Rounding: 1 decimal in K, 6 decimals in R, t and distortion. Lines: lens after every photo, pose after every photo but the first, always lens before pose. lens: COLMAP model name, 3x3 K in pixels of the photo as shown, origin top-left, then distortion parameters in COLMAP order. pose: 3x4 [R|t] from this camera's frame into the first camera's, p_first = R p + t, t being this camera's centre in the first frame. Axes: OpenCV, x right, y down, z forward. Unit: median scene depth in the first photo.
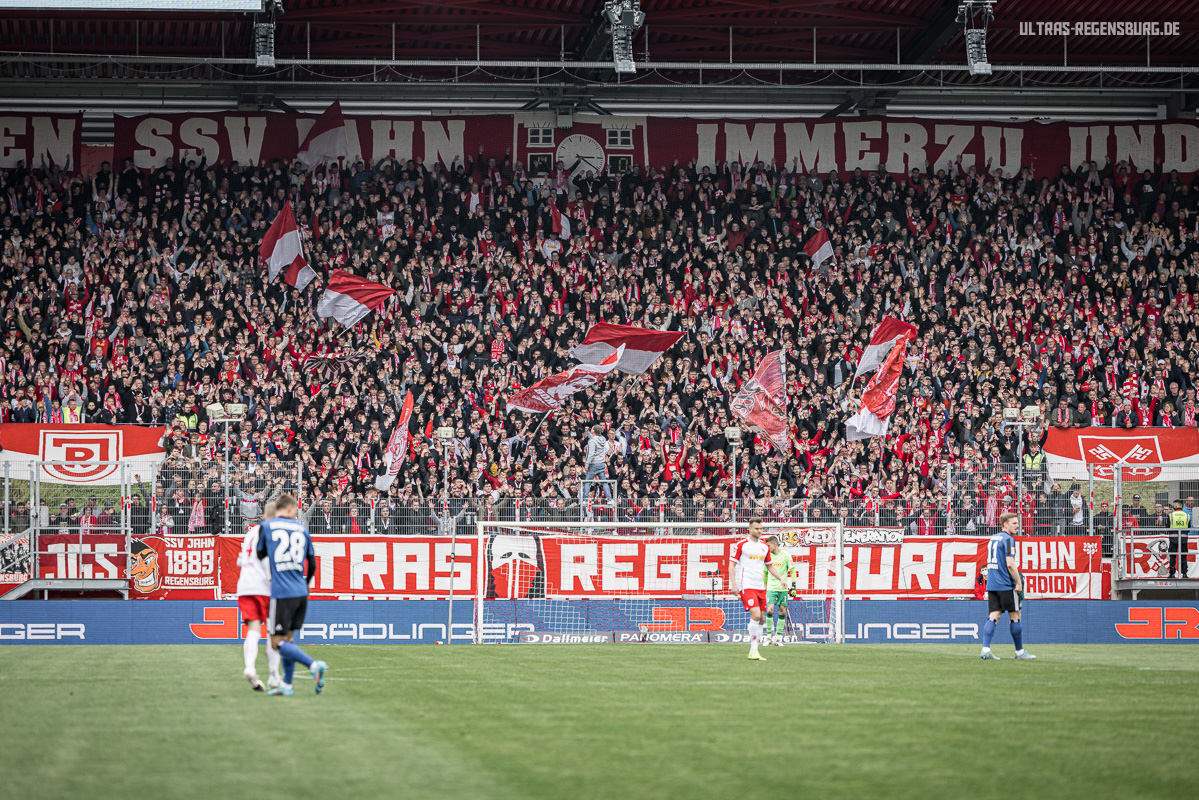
lens RADIAL K [[5118.3, 0, 616.1], [0, 5118.3, 347.5], [0, 0, 1]] dist [0.029339, -2.389654]
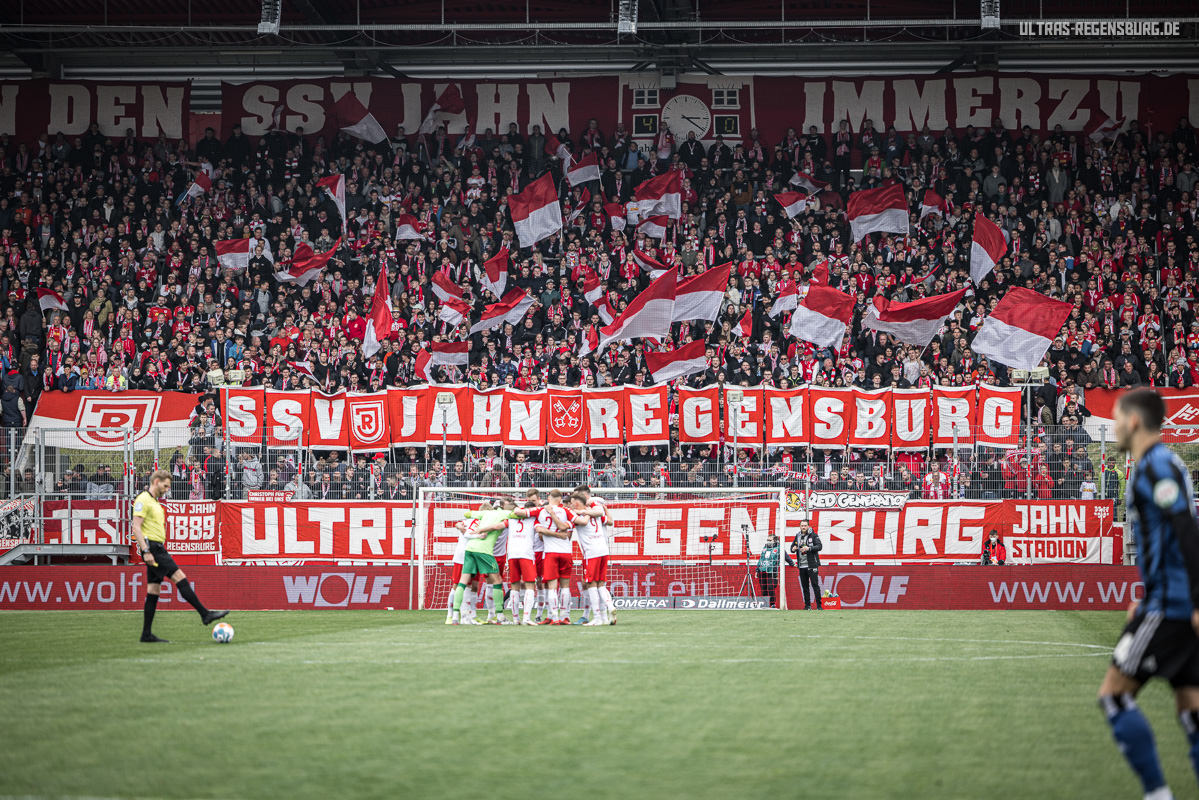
lens RADIAL K [[5118.3, 0, 616.1], [0, 5118.3, 347.5], [0, 0, 1]] dist [0.029339, -2.389654]
pose [[0.986884, -0.007040, -0.161280, 0.159528], [0.008329, 0.999939, 0.007321, -0.000083], [0.161219, -0.008568, 0.986881, 0.021820]]
